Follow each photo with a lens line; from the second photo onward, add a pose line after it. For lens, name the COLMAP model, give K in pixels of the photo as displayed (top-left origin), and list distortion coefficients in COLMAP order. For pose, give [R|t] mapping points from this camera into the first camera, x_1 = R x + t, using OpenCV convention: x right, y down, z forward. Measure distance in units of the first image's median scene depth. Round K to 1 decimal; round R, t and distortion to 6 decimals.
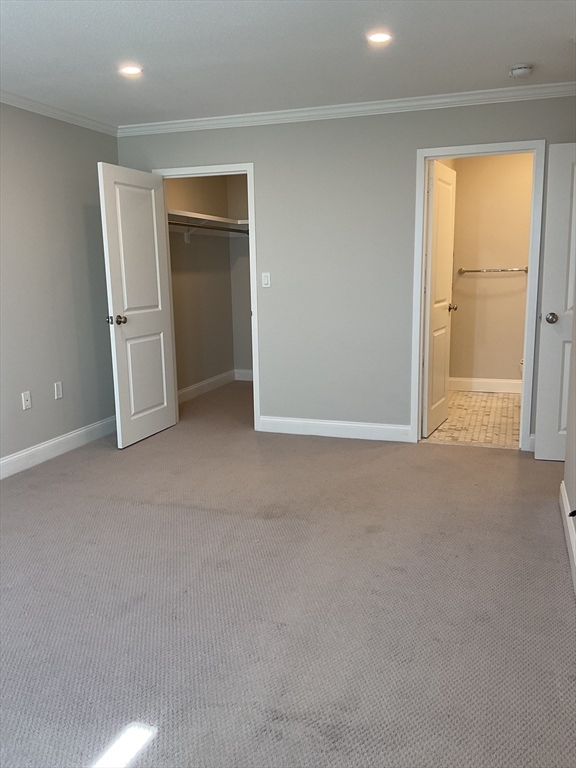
lens RADIAL K [[640.4, 0, 288.0], [0, 640.4, 384.0], [0, 0, 1]] dist [0.006484, -0.000986]
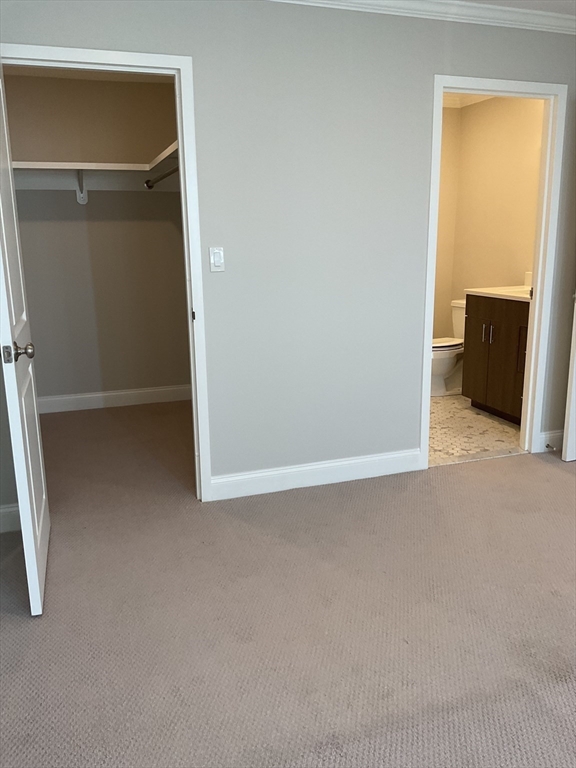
lens RADIAL K [[640.4, 0, 288.0], [0, 640.4, 384.0], [0, 0, 1]] dist [0.006484, -0.000986]
pose [[0.778281, -0.135487, 0.613124, -0.380236], [0.110397, 0.990759, 0.078801, -0.086883], [-0.618135, 0.006357, 0.786046, 0.487433]]
